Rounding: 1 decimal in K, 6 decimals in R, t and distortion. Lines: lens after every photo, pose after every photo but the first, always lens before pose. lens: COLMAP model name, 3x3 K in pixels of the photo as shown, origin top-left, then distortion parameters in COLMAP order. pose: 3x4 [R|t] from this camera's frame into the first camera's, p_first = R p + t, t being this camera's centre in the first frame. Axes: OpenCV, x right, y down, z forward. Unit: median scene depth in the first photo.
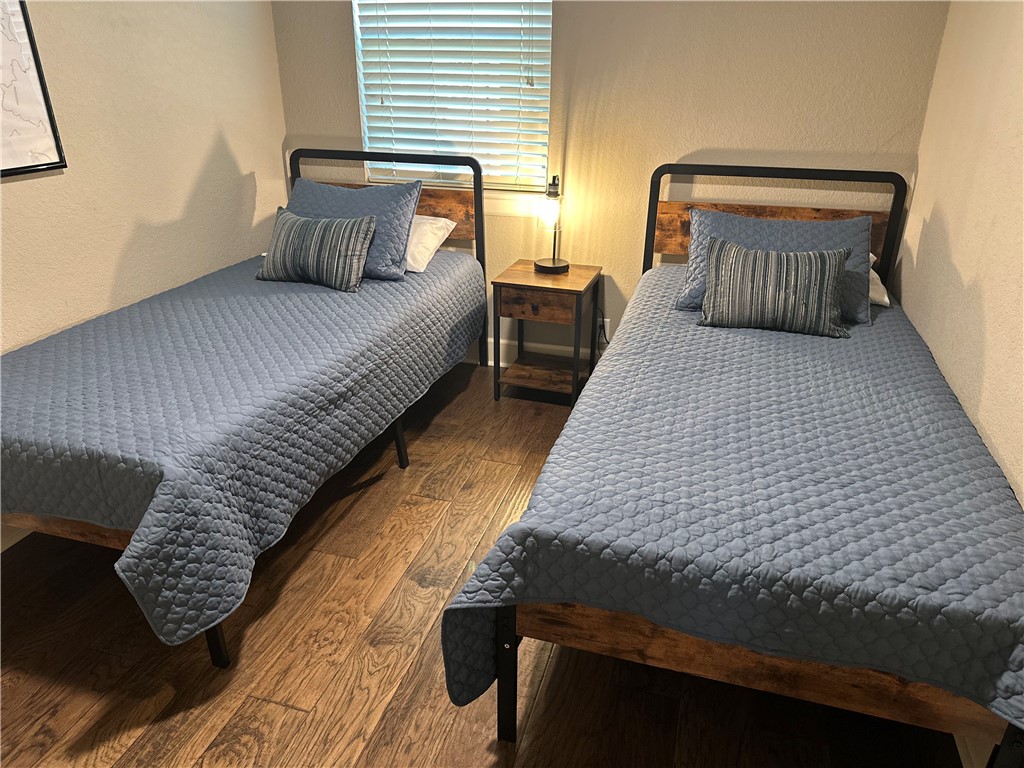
lens RADIAL K [[707.7, 0, 512.0], [0, 707.7, 384.0], [0, 0, 1]] dist [0.077535, -0.139672]
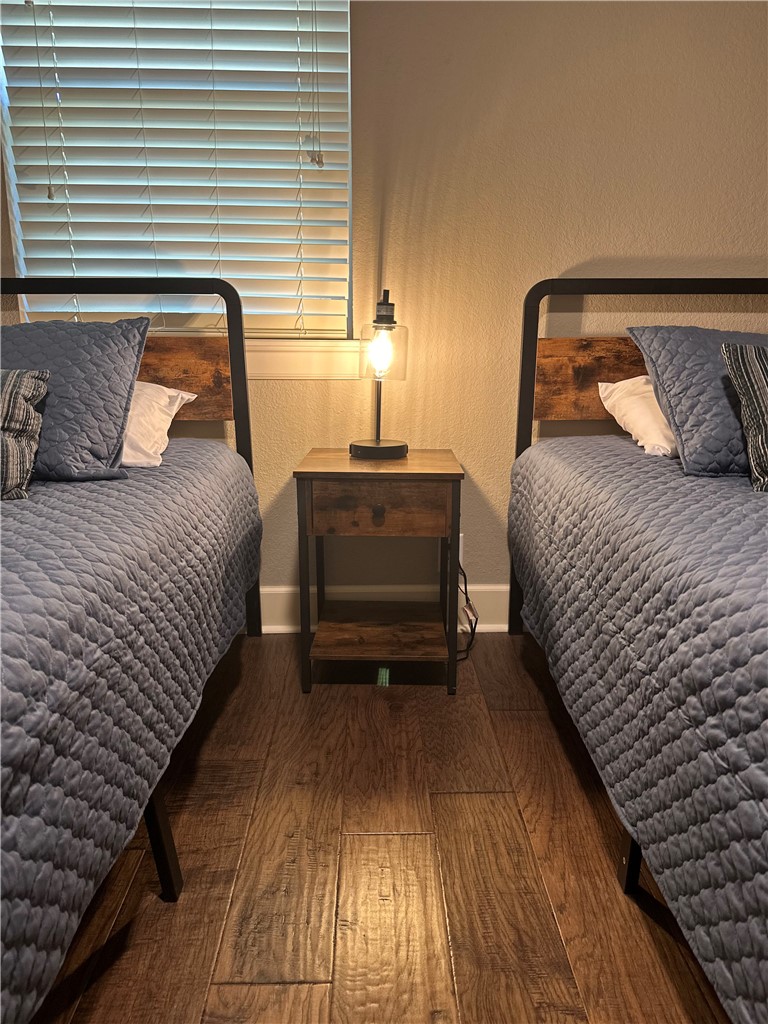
lens RADIAL K [[824.9, 0, 465.0], [0, 824.9, 479.8], [0, 0, 1]] dist [0.104974, -0.189678]
pose [[0.948793, -0.070523, 0.307925, -0.092847], [0.129629, 0.975831, -0.175928, -0.008793], [-0.288076, 0.206836, 0.935003, 0.336112]]
